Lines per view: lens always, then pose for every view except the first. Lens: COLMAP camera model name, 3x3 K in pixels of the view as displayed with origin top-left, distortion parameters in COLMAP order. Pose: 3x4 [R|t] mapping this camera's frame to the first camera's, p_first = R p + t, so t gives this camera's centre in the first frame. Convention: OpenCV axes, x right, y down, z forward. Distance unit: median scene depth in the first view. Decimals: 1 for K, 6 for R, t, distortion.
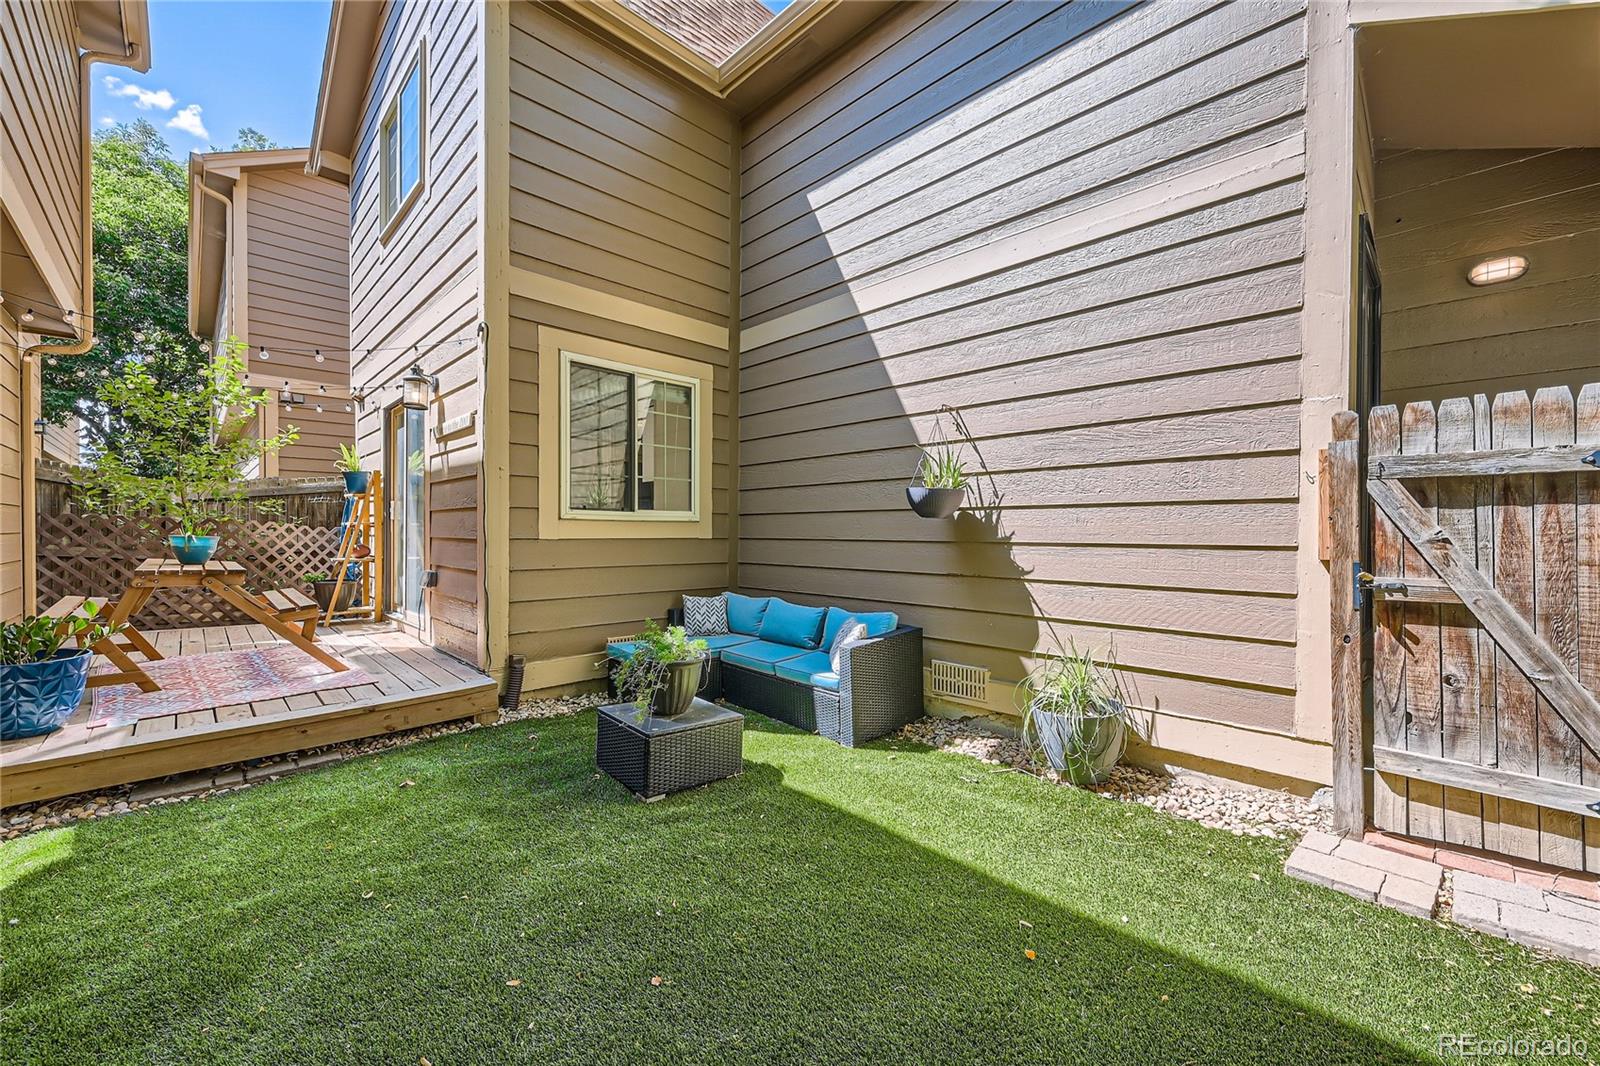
lens RADIAL K [[635.9, 0, 800.0], [0, 635.9, 533.0], [0, 0, 1]] dist [-0.000551, -0.000146]
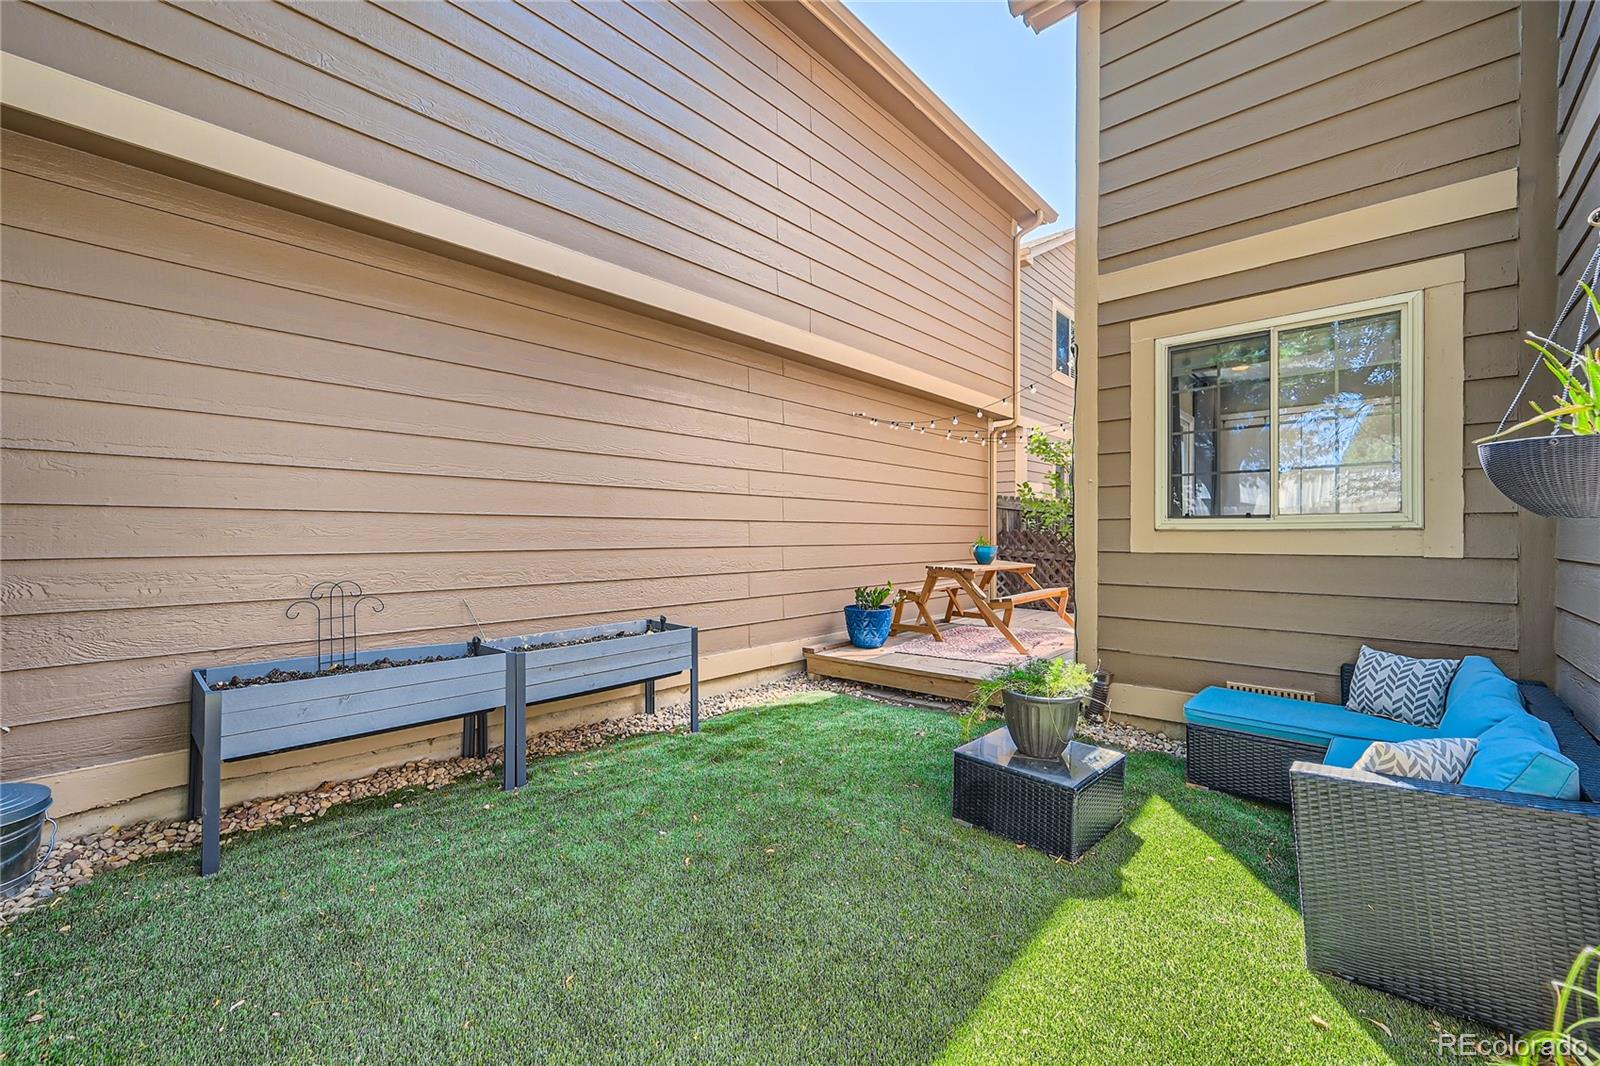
lens RADIAL K [[635.9, 0, 800.0], [0, 635.9, 533.0], [0, 0, 1]] dist [-0.000551, -0.000146]
pose [[0.052187, -0.010993, -0.998577, 0.500947], [-0.003269, 0.999932, -0.011179, -0.007304], [0.998632, 0.003848, 0.052148, 0.481481]]
